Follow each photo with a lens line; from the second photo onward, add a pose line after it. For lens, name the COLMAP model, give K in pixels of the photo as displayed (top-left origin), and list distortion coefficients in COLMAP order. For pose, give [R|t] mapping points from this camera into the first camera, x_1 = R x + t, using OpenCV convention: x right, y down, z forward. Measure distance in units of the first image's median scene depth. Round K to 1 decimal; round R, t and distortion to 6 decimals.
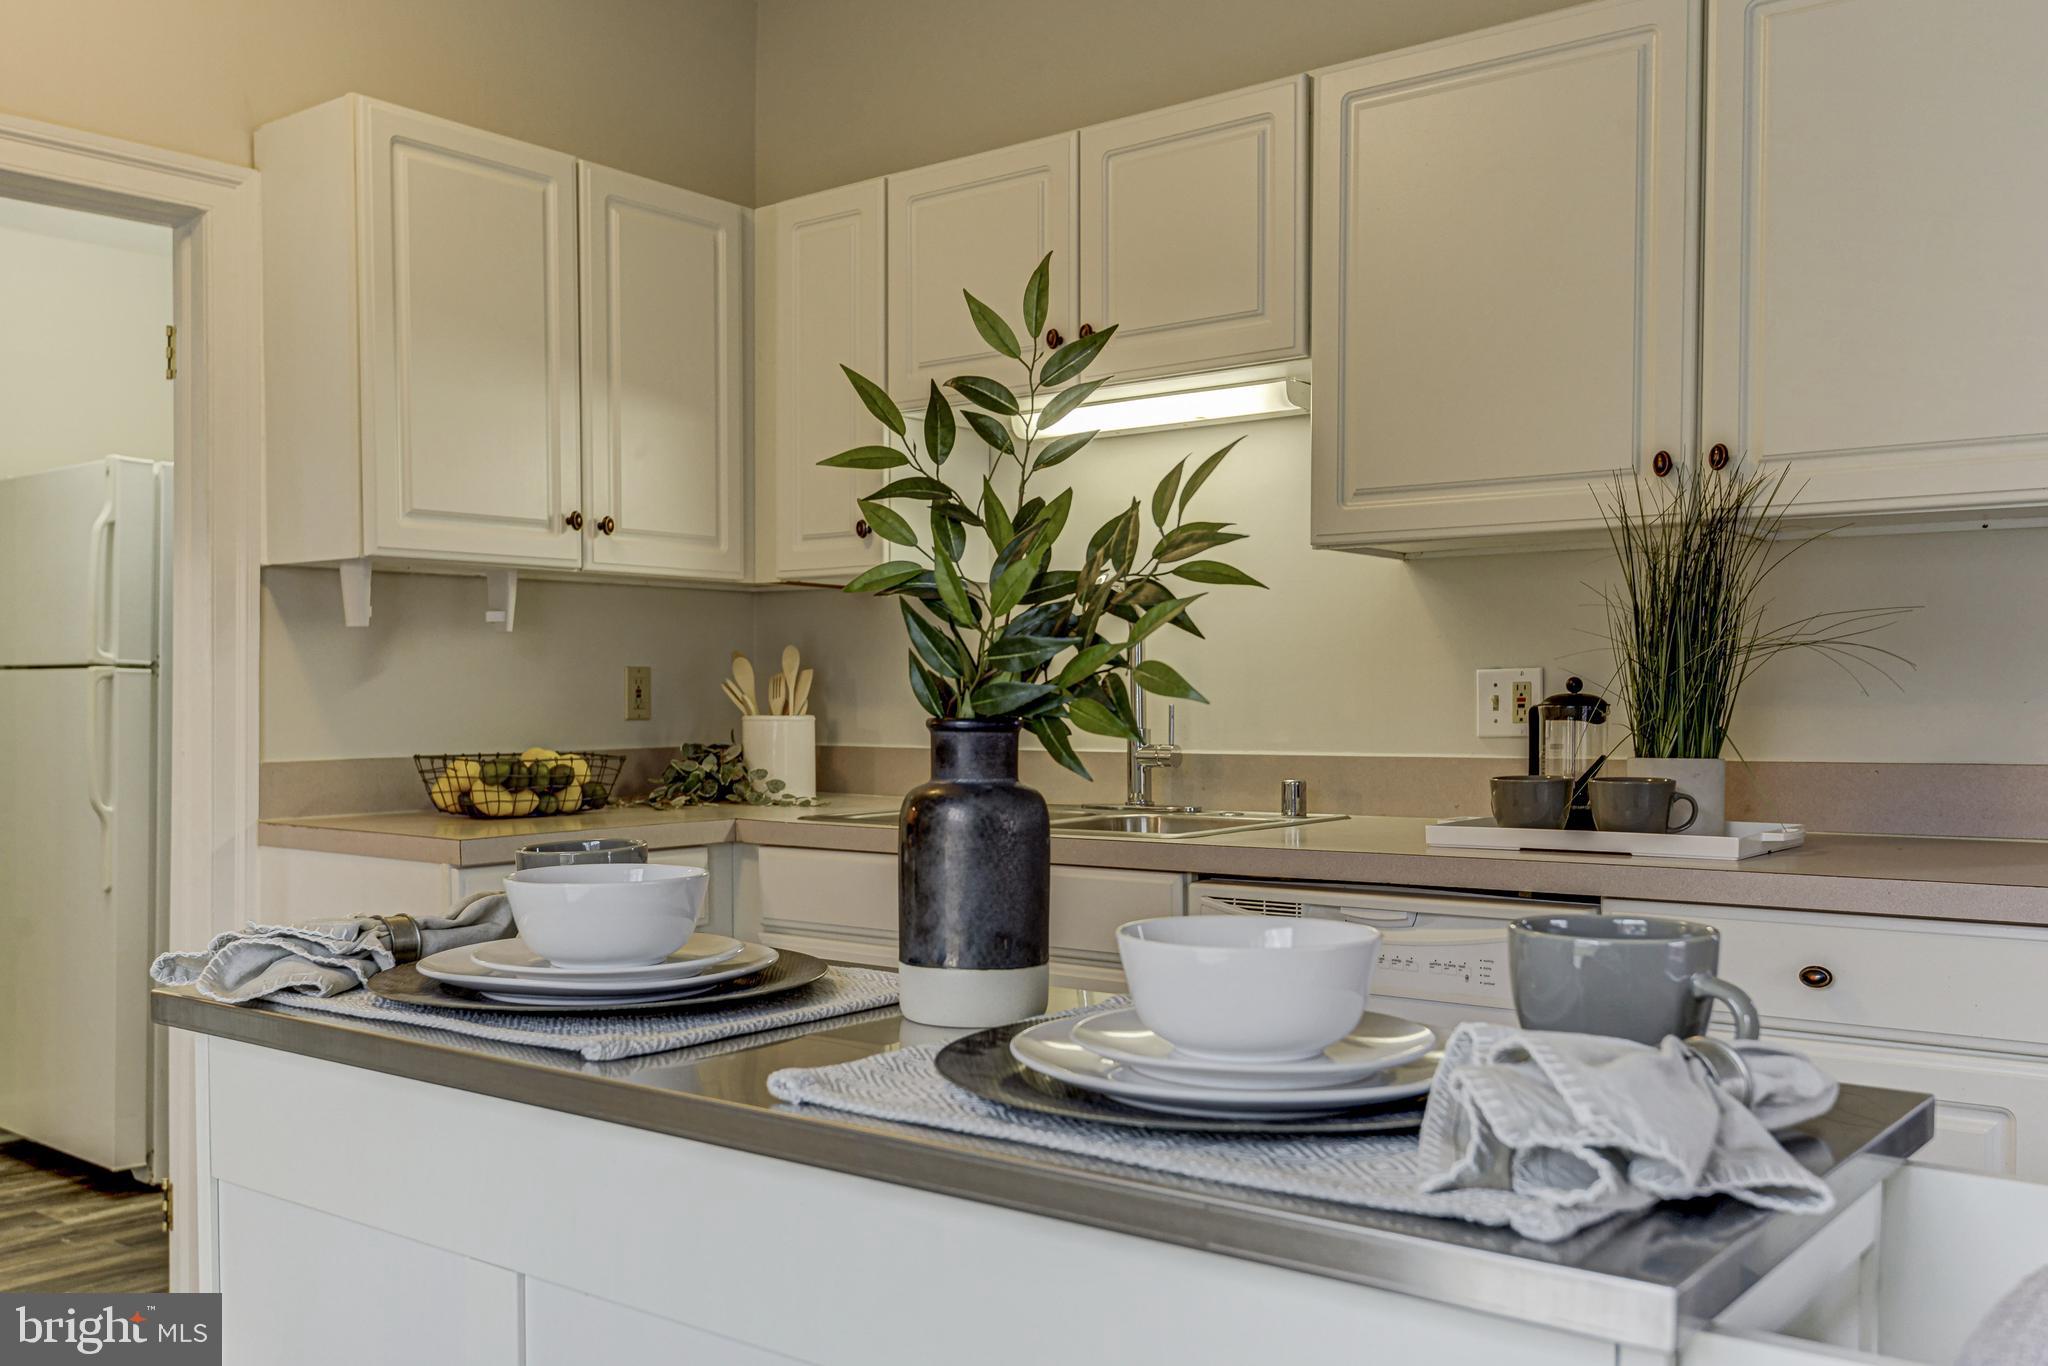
lens RADIAL K [[1819.9, 0, 1023.3], [0, 1819.9, 762.7], [0, 0, 1]] dist [-0.000967, -0.000640]
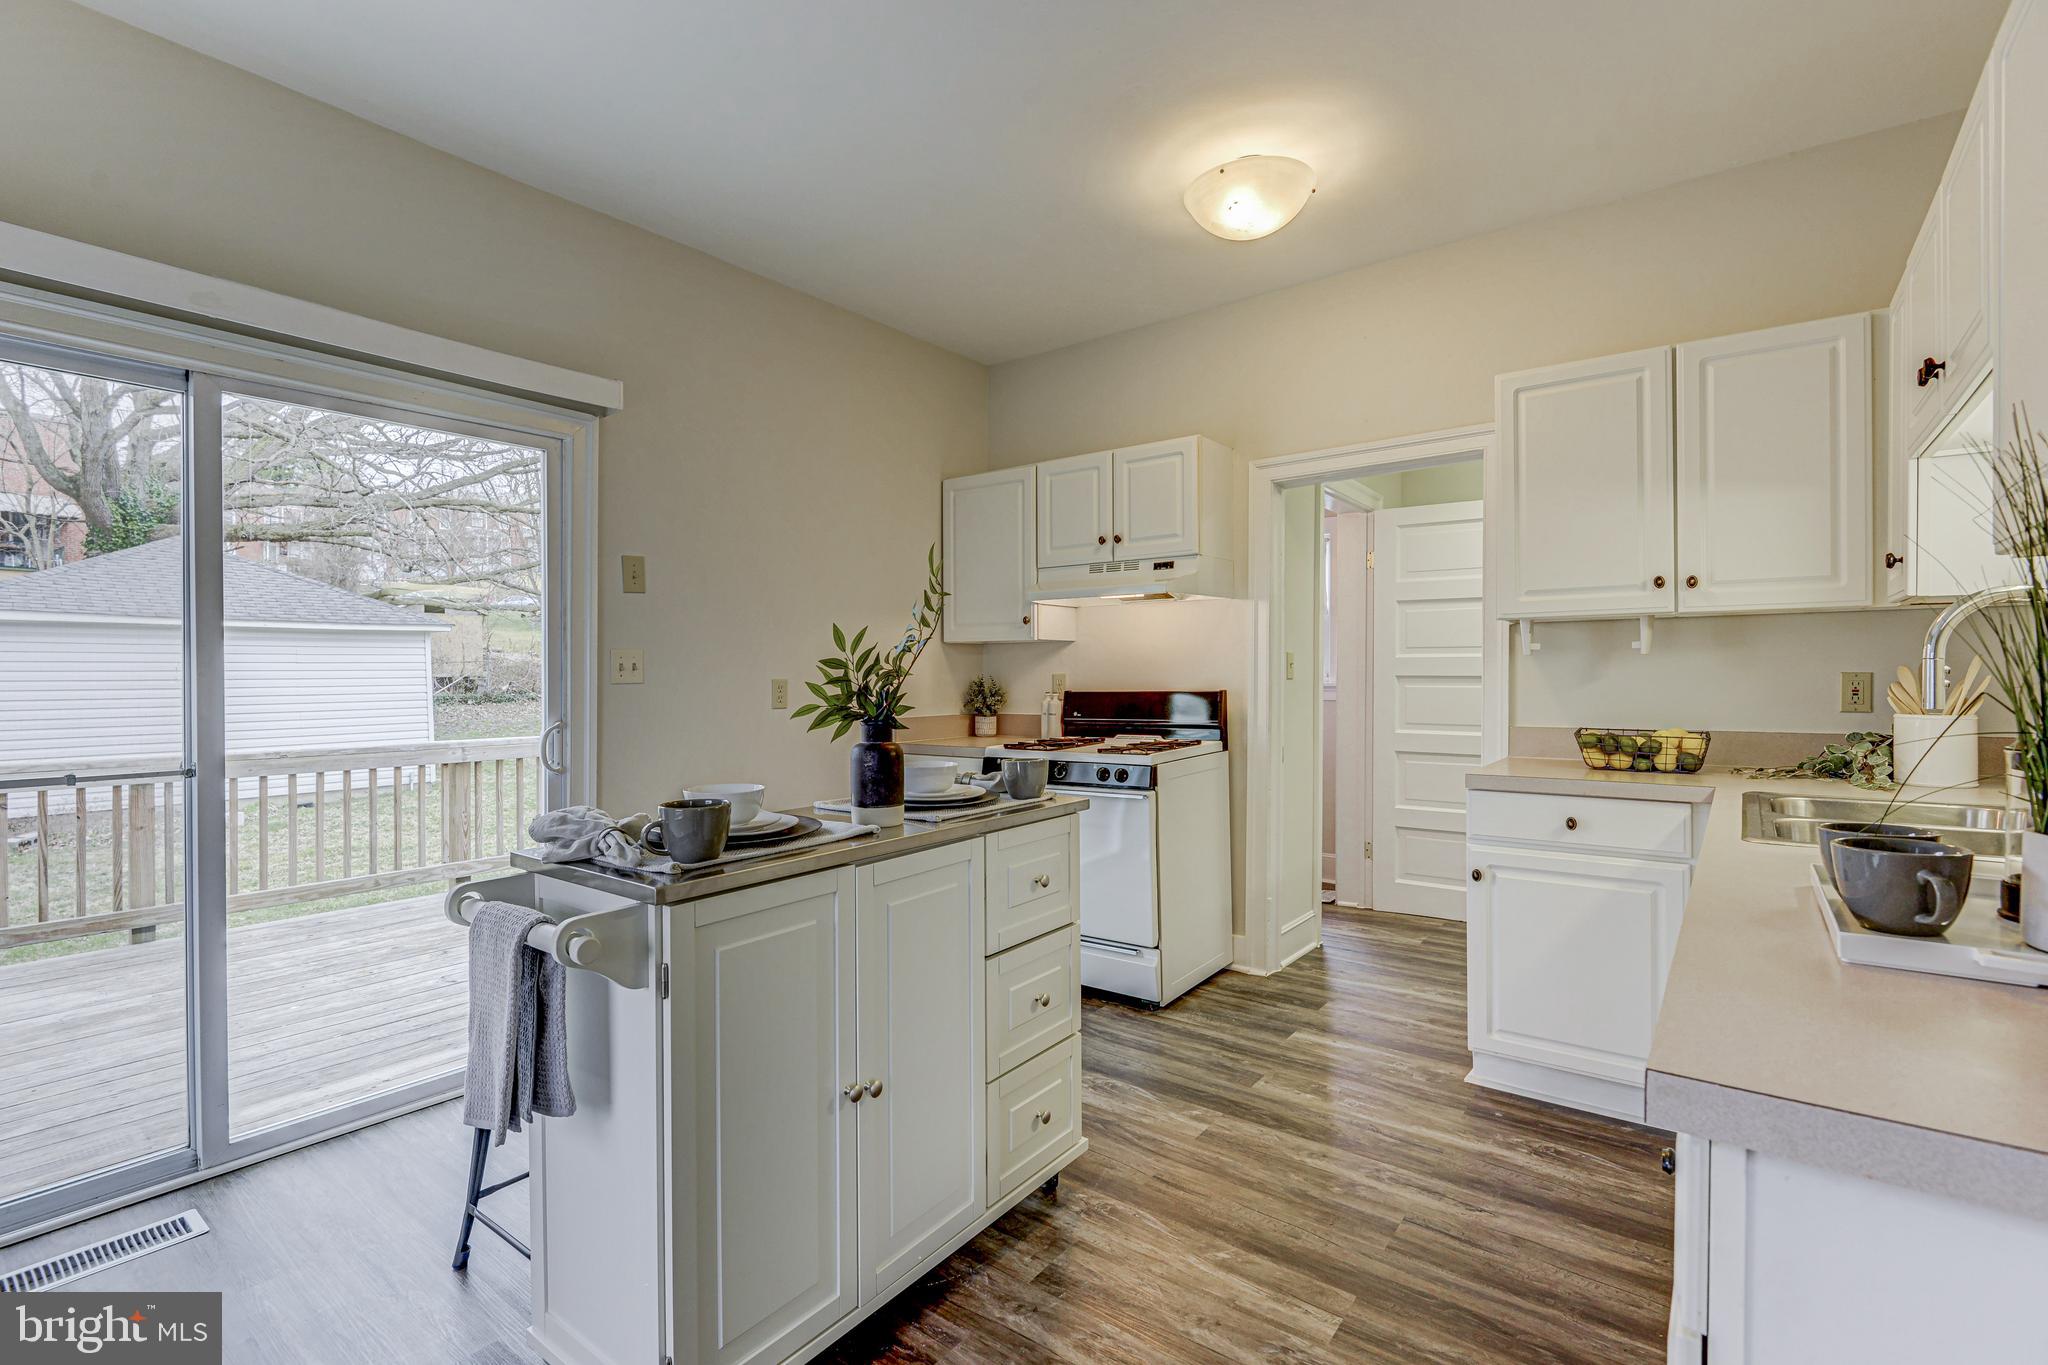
lens RADIAL K [[945.9, 0, 1019.0], [0, 945.9, 672.1], [0, 0, 1]] dist [0.001173, 0.000063]
pose [[0.007467, 0.004366, -0.999963, 0.689831], [-0.029996, 0.999541, 0.004140, -0.054531], [0.999522, 0.029964, 0.007594, 0.566431]]
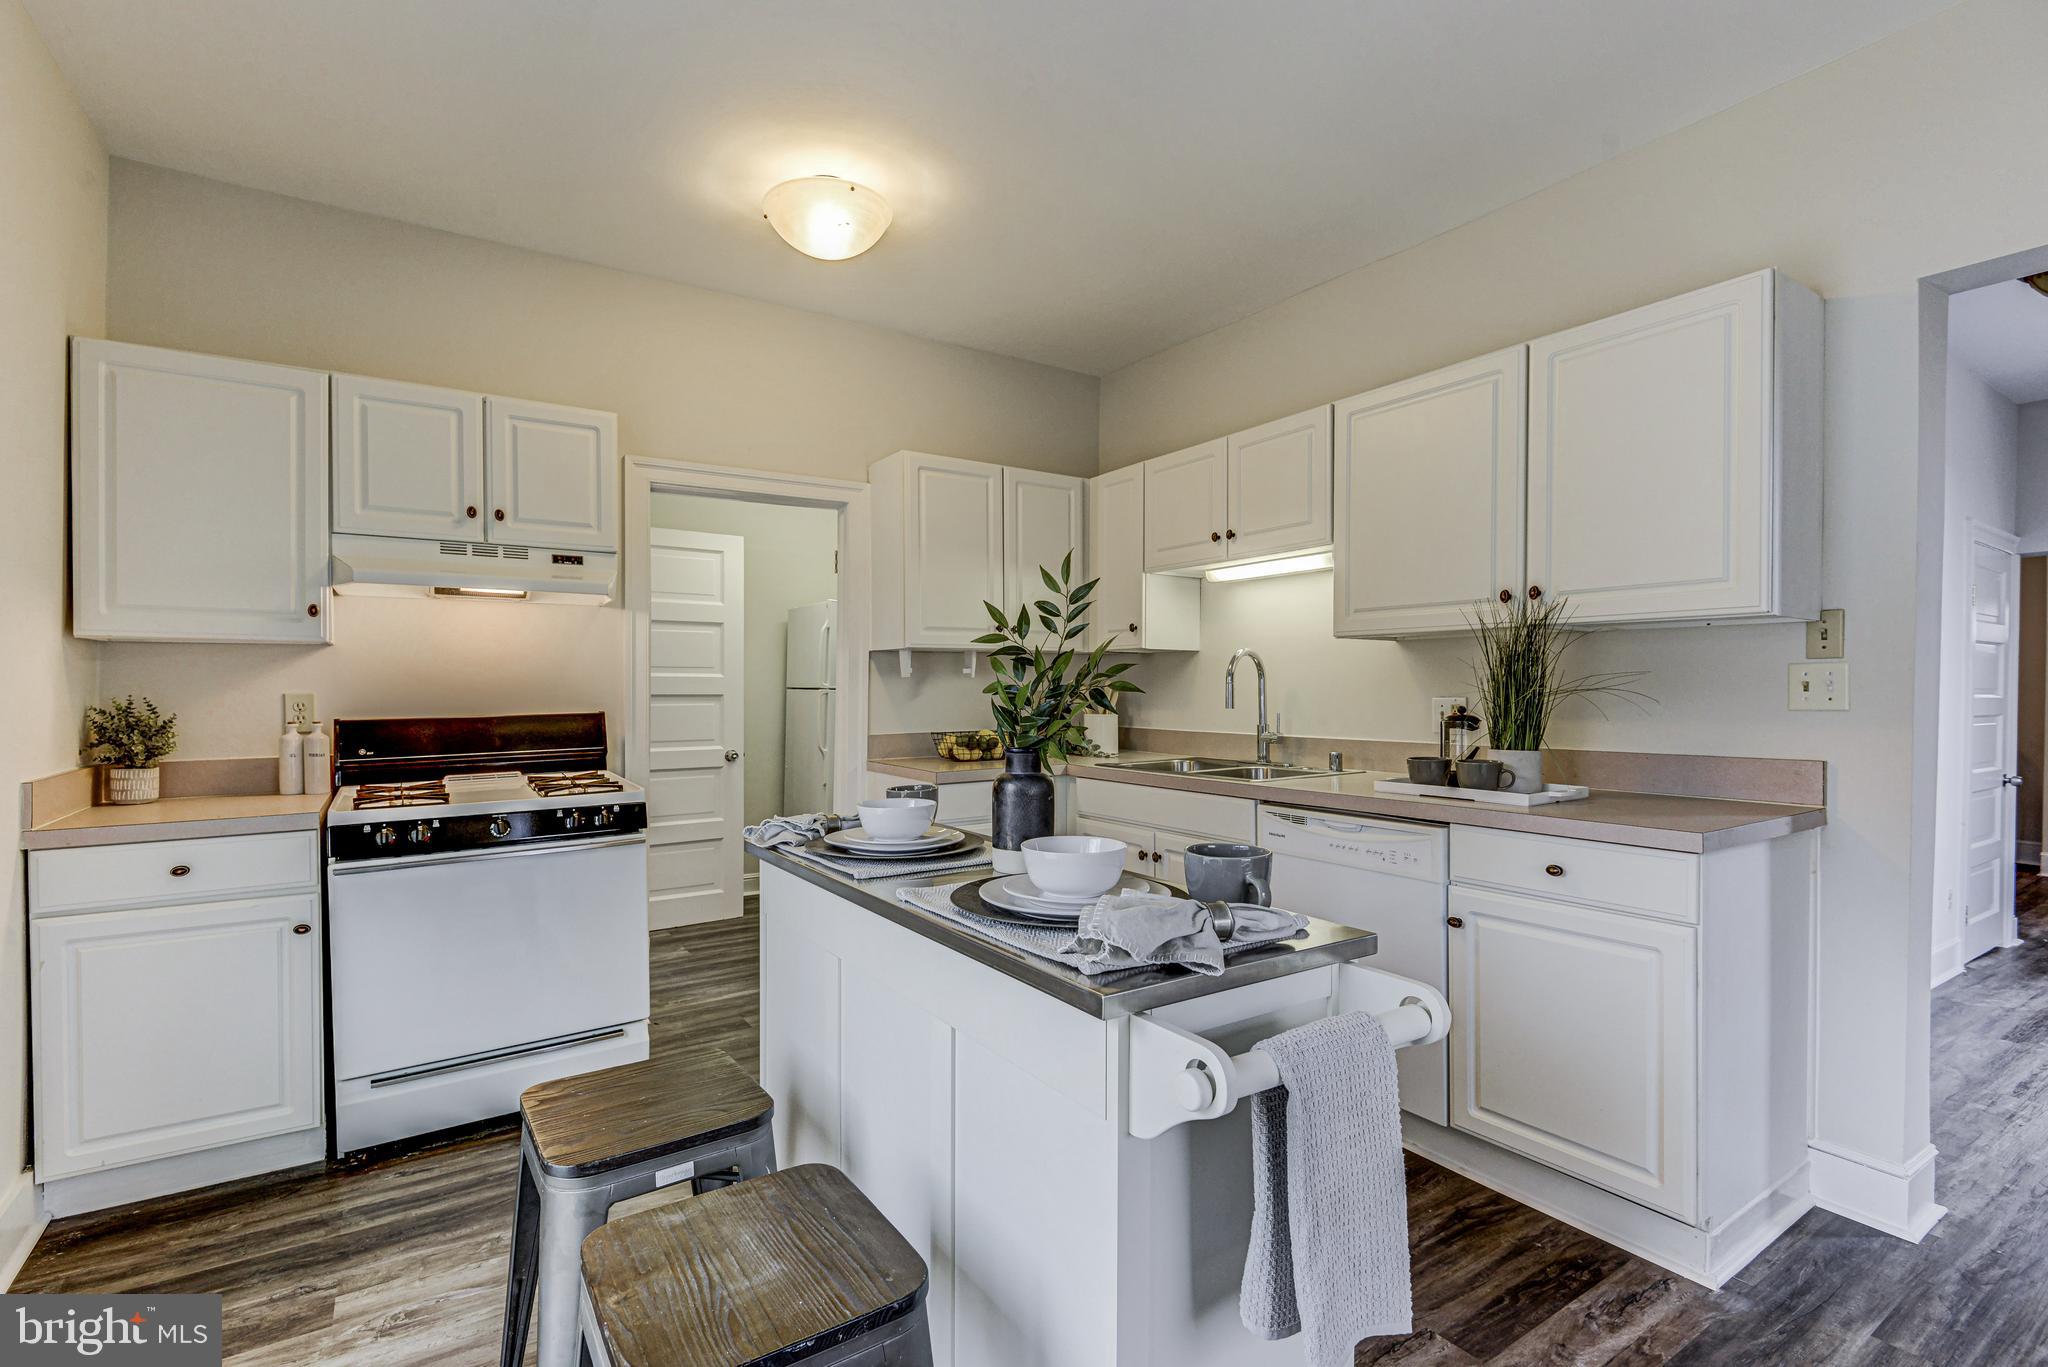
lens RADIAL K [[928.4, 0, 1019.3], [0, 928.4, 698.2], [0, 0, 1]] dist [0.002292, 0.000164]
pose [[0.949340, 0.004048, -0.314225, 0.166871], [-0.011100, 0.999725, -0.020658, -0.029697], [0.314055, 0.023099, 0.949124, -0.086157]]
